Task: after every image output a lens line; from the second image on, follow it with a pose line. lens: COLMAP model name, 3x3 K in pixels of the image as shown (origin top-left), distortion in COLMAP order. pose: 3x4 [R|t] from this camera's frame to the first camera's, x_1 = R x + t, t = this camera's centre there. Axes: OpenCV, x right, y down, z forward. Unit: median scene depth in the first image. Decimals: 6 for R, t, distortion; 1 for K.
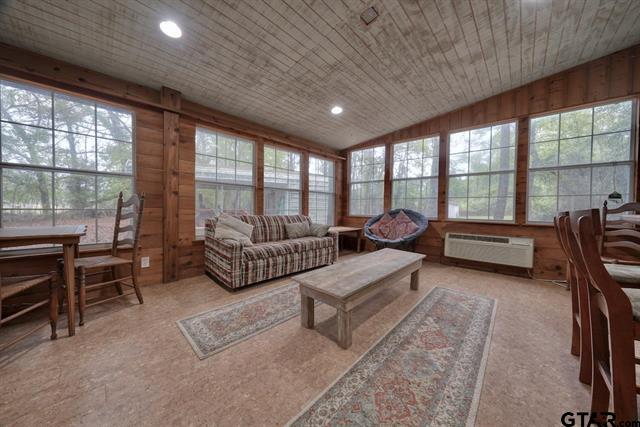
lens RADIAL K [[216.1, 0, 321.0], [0, 216.1, 212.5], [0, 0, 1]] dist [-0.006966, 0.001546]
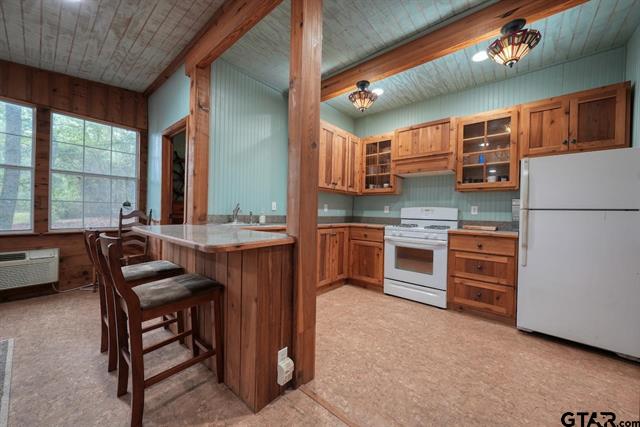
lens RADIAL K [[234.8, 0, 321.1], [0, 234.8, 213.0], [0, 0, 1]] dist [-0.004799, 0.001085]
pose [[-0.064668, -0.022116, 0.997662, -0.074501], [-0.004664, 0.999750, 0.021860, -0.066780], [-0.997896, -0.003239, -0.064755, -0.046454]]
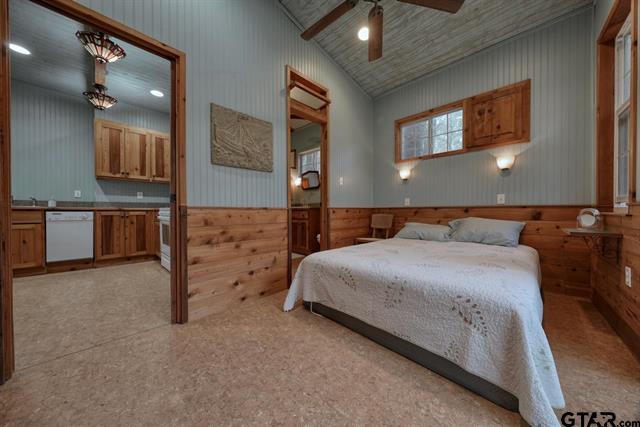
lens RADIAL K [[216.1, 0, 323.4], [0, 216.1, 212.4], [0, 0, 1]] dist [-0.006966, 0.001546]
pose [[-0.014967, -0.024461, 0.999589, -0.219036], [0.020781, 0.999477, 0.024769, 0.054335], [-0.999672, 0.021143, -0.014451, -1.585345]]
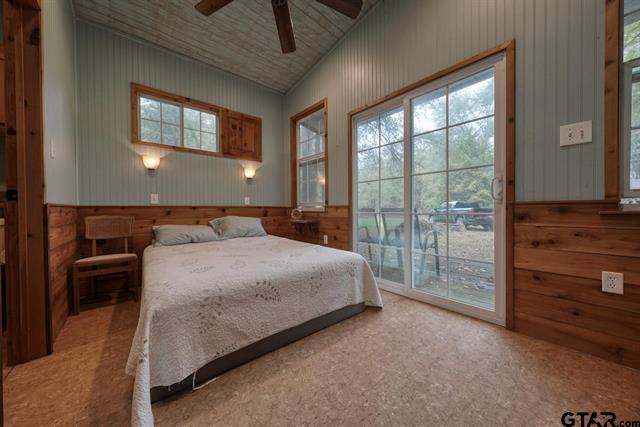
lens RADIAL K [[216.1, 0, 318.2], [0, 216.1, 212.0], [0, 0, 1]] dist [-0.006966, 0.001546]
pose [[-0.996335, -0.012434, 0.084627, 0.273973], [-0.009817, 0.999463, 0.031271, 0.055399], [-0.084970, 0.030325, -0.995922, -1.139377]]
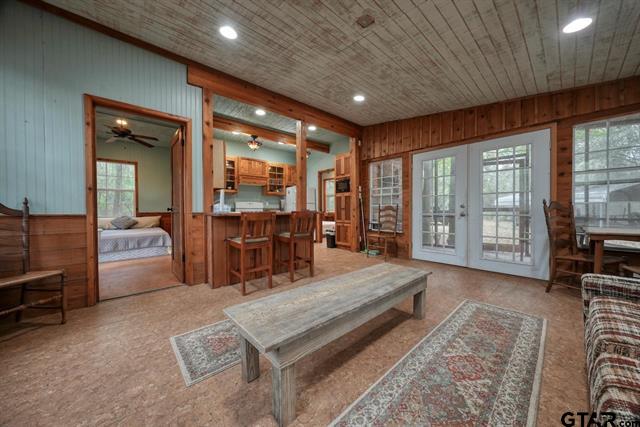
lens RADIAL K [[216.1, 0, 320.8], [0, 216.1, 212.7], [0, 0, 1]] dist [-0.006966, 0.001546]
pose [[-0.995531, -0.010011, 0.093907, 0.260590], [-0.007134, 0.999496, 0.030926, -0.033364], [-0.094169, 0.030118, -0.995101, 1.620977]]
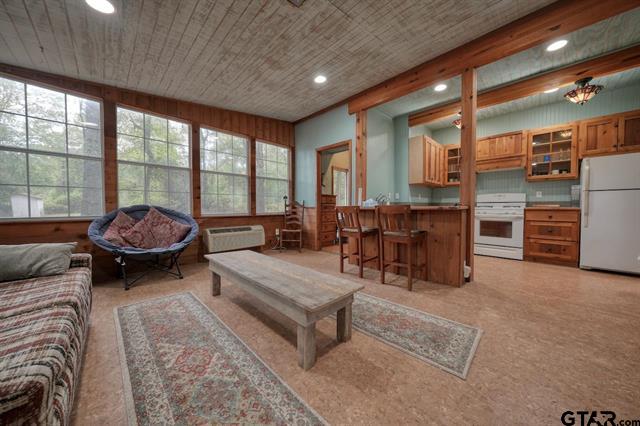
lens RADIAL K [[216.1, 0, 320.4], [0, 216.1, 212.6], [0, 0, 1]] dist [-0.006966, 0.001546]
pose [[0.030002, -0.042878, 0.998630, -0.586806], [0.019779, 0.998909, 0.042295, -0.019550], [-0.999354, 0.018483, 0.030817, 0.699761]]
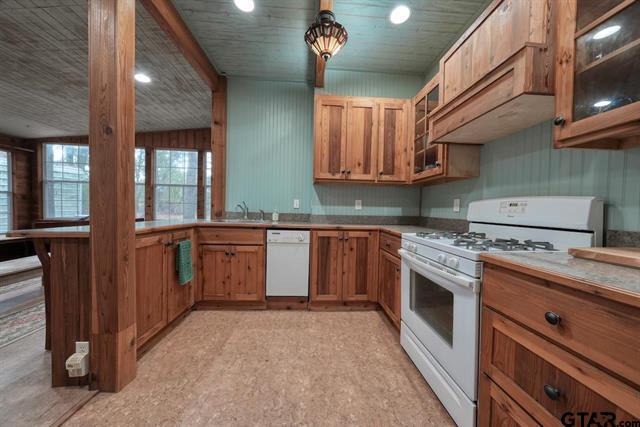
lens RADIAL K [[216.1, 0, 320.3], [0, 216.1, 213.1], [0, 0, 1]] dist [-0.006966, 0.001546]
pose [[0.672961, -0.016196, 0.739500, 0.517733], [0.003878, 0.999824, 0.018368, -0.044505], [-0.739667, -0.009493, 0.672906, -0.791975]]
